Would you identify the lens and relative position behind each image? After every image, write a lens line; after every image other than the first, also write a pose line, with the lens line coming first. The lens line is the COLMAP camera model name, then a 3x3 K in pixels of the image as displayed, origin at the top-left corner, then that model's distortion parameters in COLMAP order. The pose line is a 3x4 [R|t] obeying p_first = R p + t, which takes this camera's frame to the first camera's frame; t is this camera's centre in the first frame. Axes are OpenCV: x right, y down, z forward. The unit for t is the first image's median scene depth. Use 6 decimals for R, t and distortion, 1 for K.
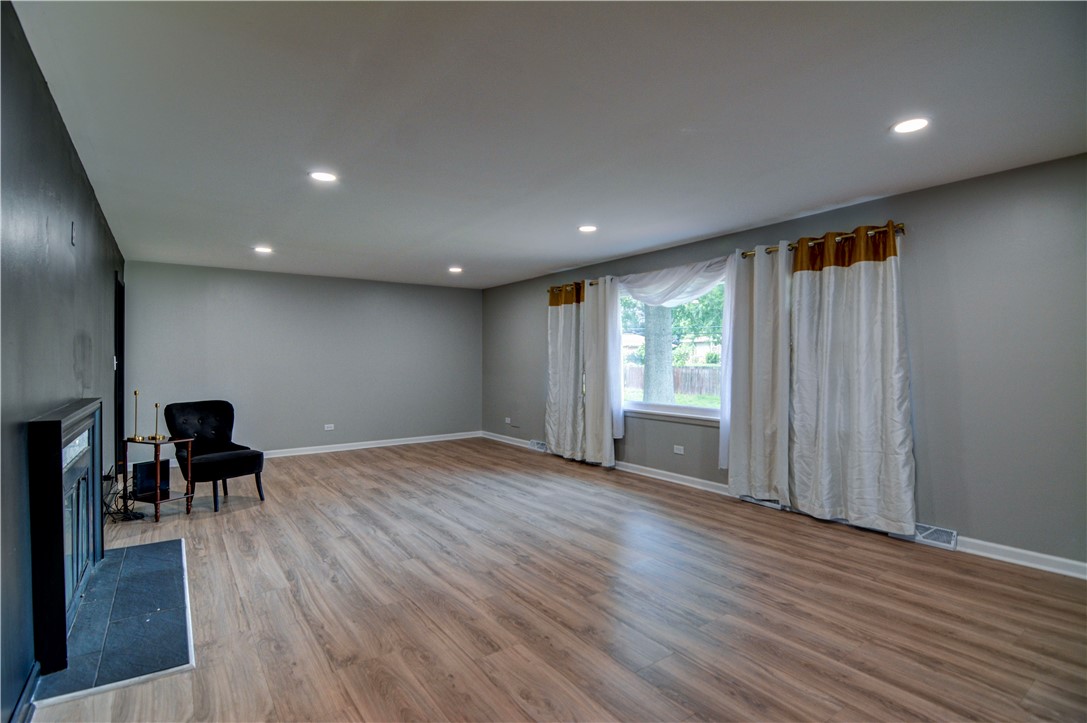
lens RADIAL K [[526.6, 0, 545.6], [0, 526.6, 361.2], [0, 0, 1]] dist [-0.012969, -0.003306]
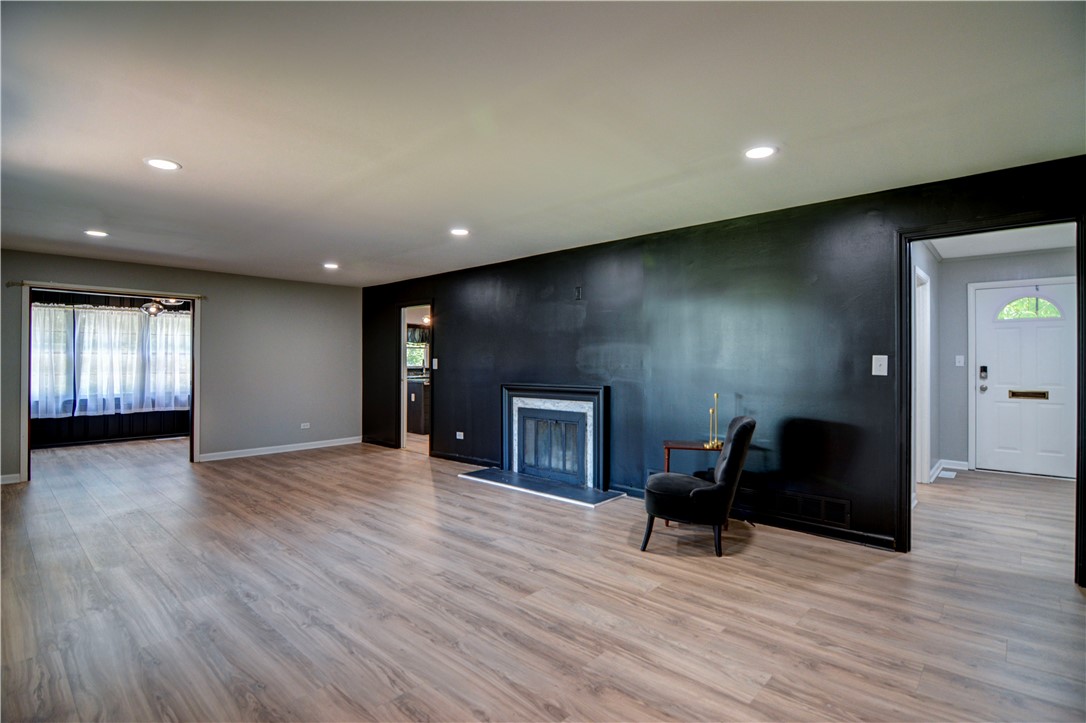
lens RADIAL K [[526.2, 0, 545.1], [0, 526.2, 361.2], [0, 0, 1]] dist [-0.012969, -0.003306]
pose [[-0.979118, 0.001063, -0.203288, -0.310941], [0.000743, 0.999998, 0.001648, -0.004391], [0.203290, 0.001462, -0.979118, 2.073643]]
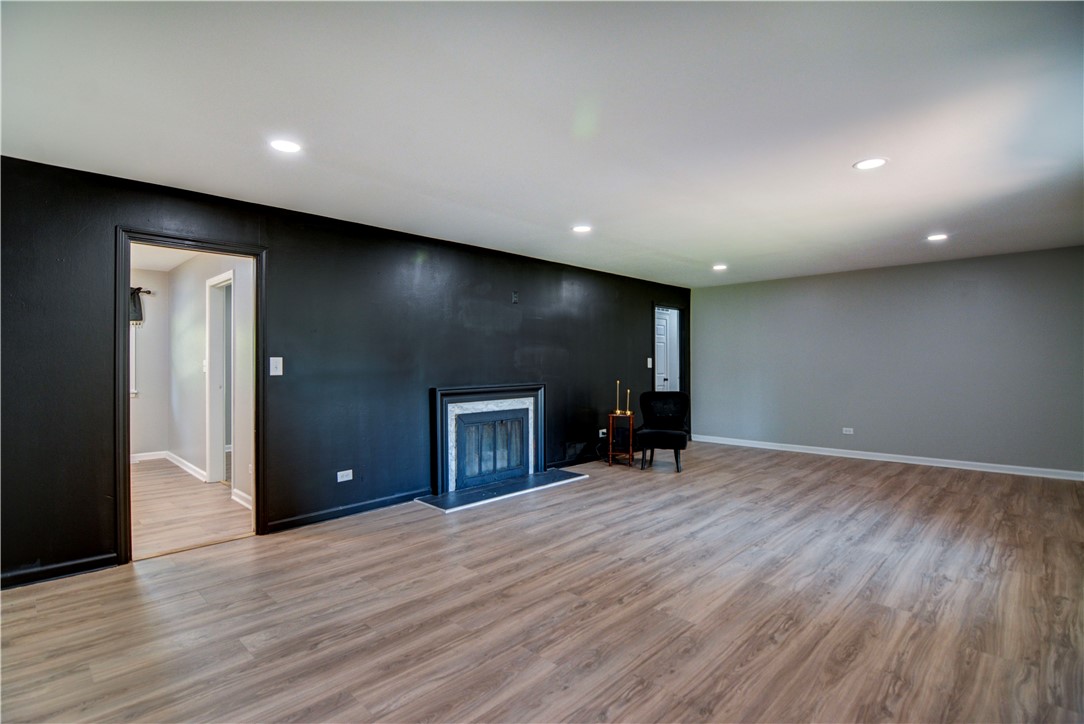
lens RADIAL K [[525.2, 0, 544.1], [0, 525.2, 361.7], [0, 0, 1]] dist [-0.012969, -0.003306]
pose [[0.177429, -0.000248, -0.984134, 0.783829], [0.000901, 1.000000, -0.000089, -0.001049], [0.984133, -0.000871, 0.177429, 0.561140]]
